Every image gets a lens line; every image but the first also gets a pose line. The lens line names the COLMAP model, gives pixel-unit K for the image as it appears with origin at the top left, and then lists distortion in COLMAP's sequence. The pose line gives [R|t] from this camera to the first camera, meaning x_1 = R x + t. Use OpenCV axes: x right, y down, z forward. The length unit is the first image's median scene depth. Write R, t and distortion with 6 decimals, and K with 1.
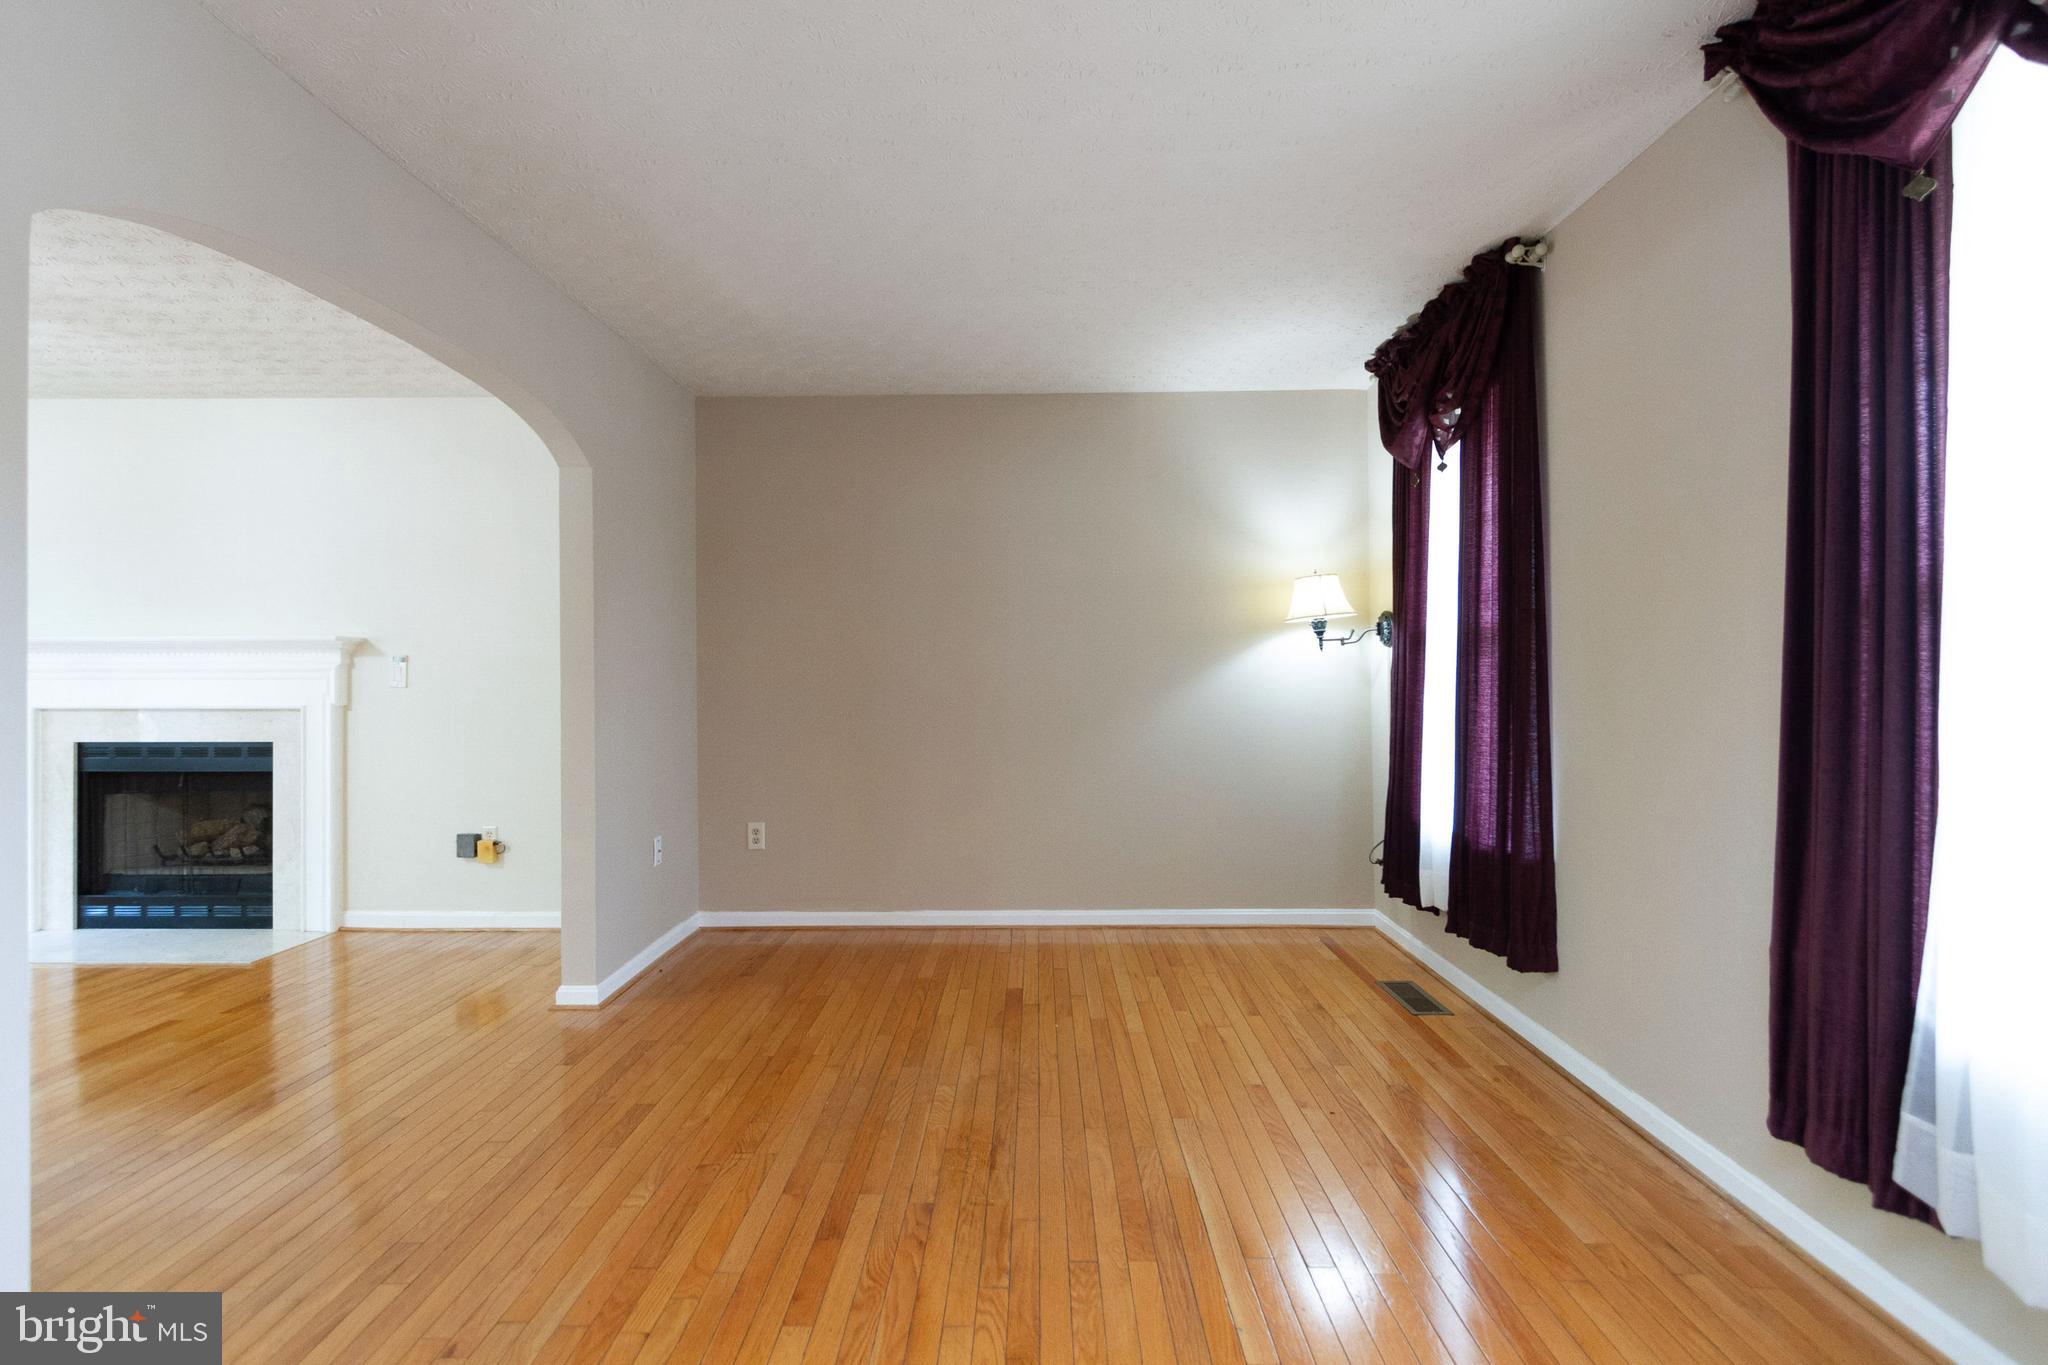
lens RADIAL K [[939.0, 0, 1030.2], [0, 939.0, 677.8], [0, 0, 1]] dist [0.011494, -0.000206]
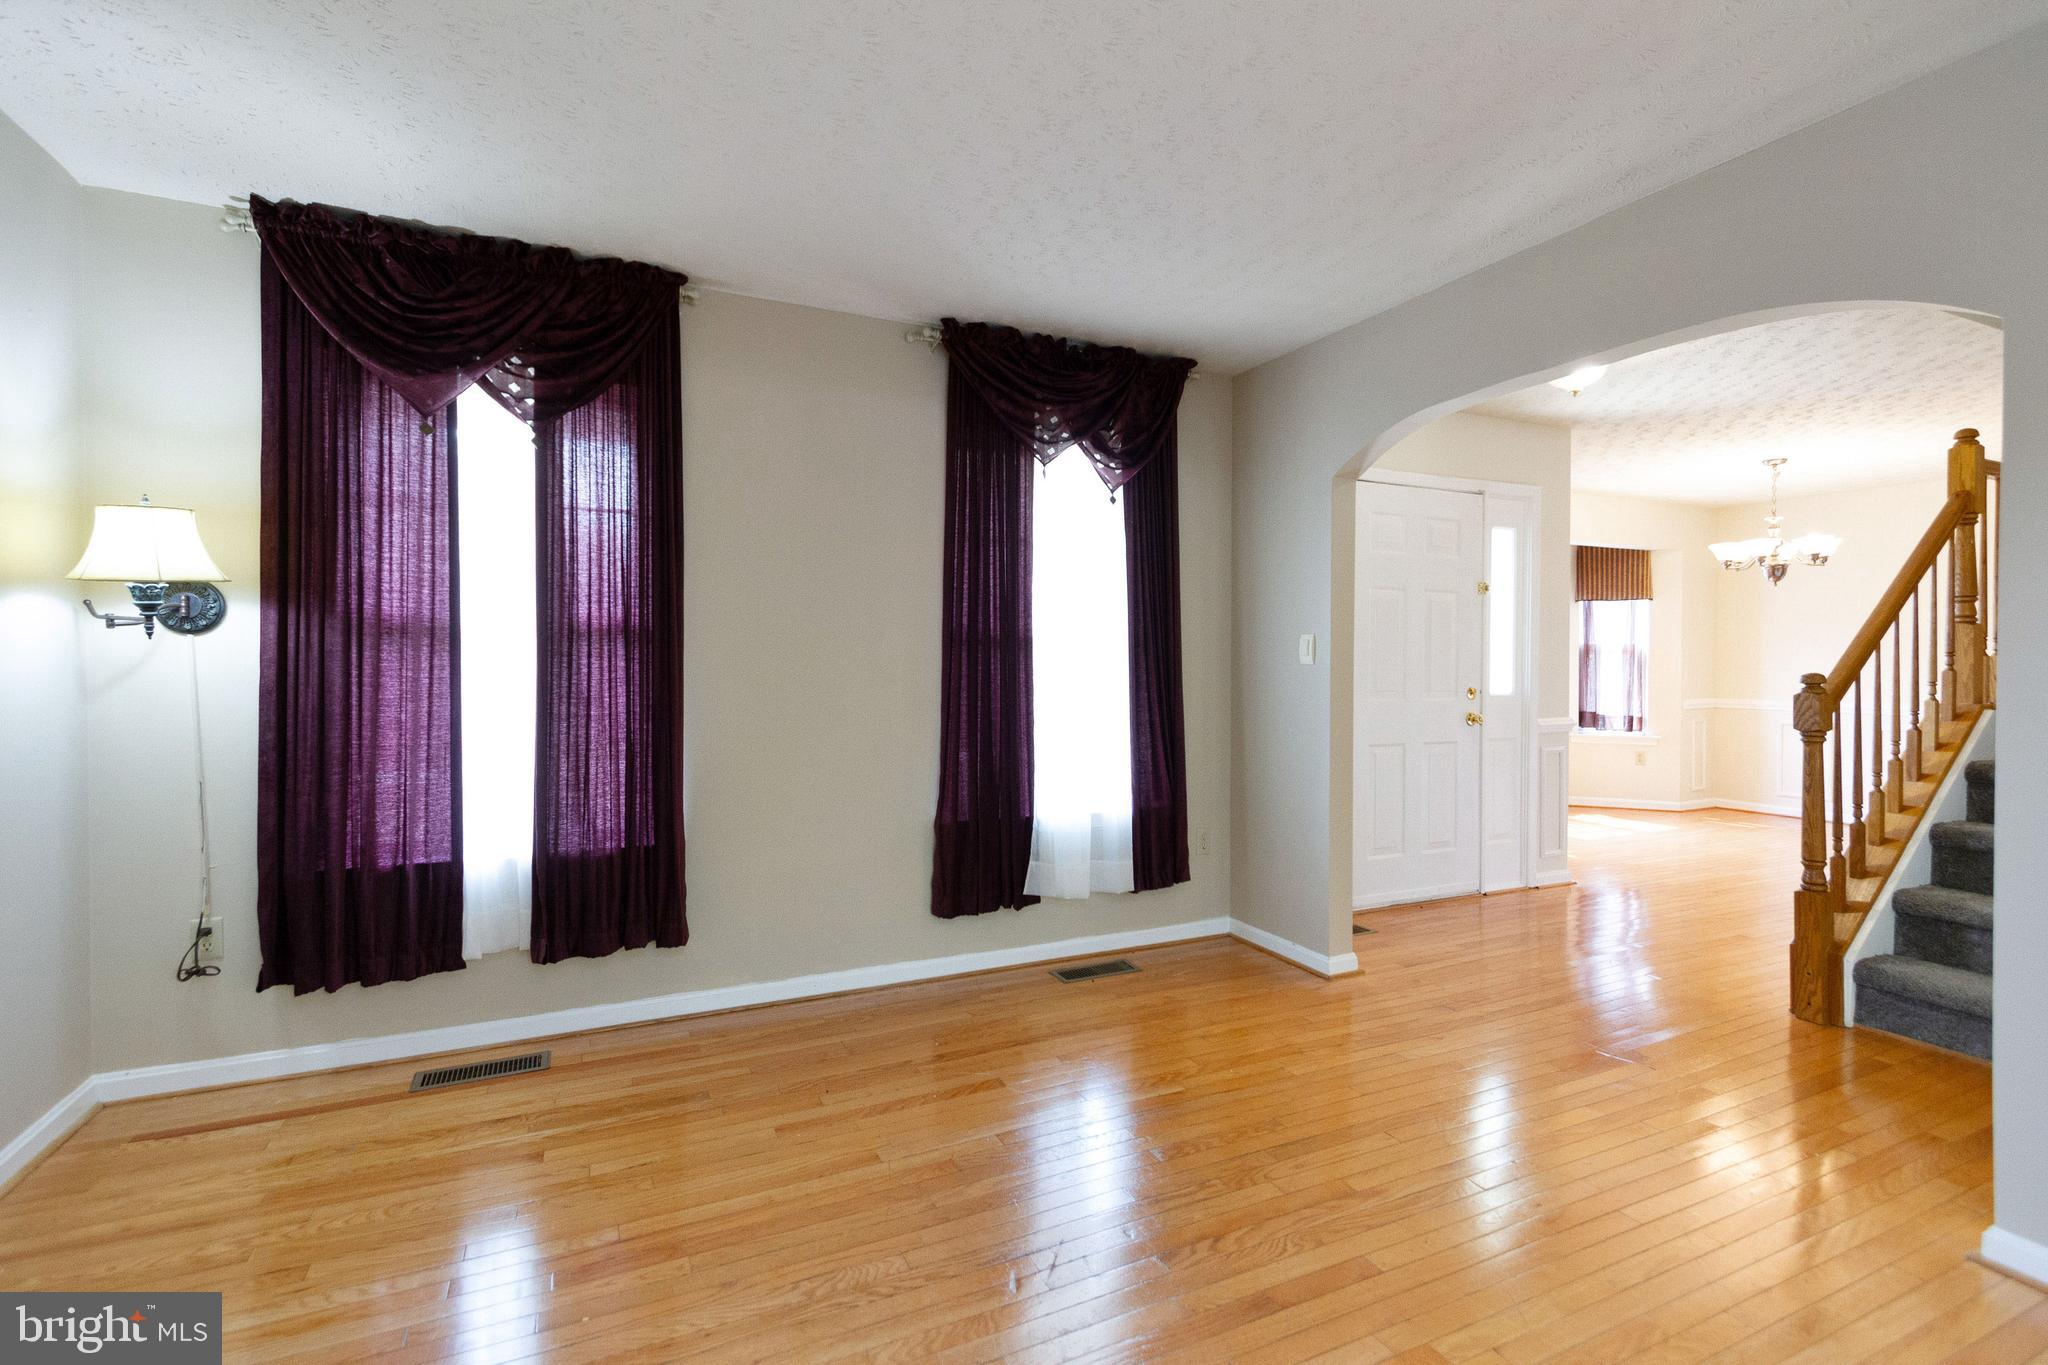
lens RADIAL K [[939.0, 0, 1037.5], [0, 939.0, 672.8], [0, 0, 1]] dist [0.011494, -0.000206]
pose [[-0.431314, -0.005379, 0.902186, -0.588295], [0.006717, 0.999935, 0.009173, -0.011709], [-0.902177, 0.010017, -0.431250, 1.000835]]
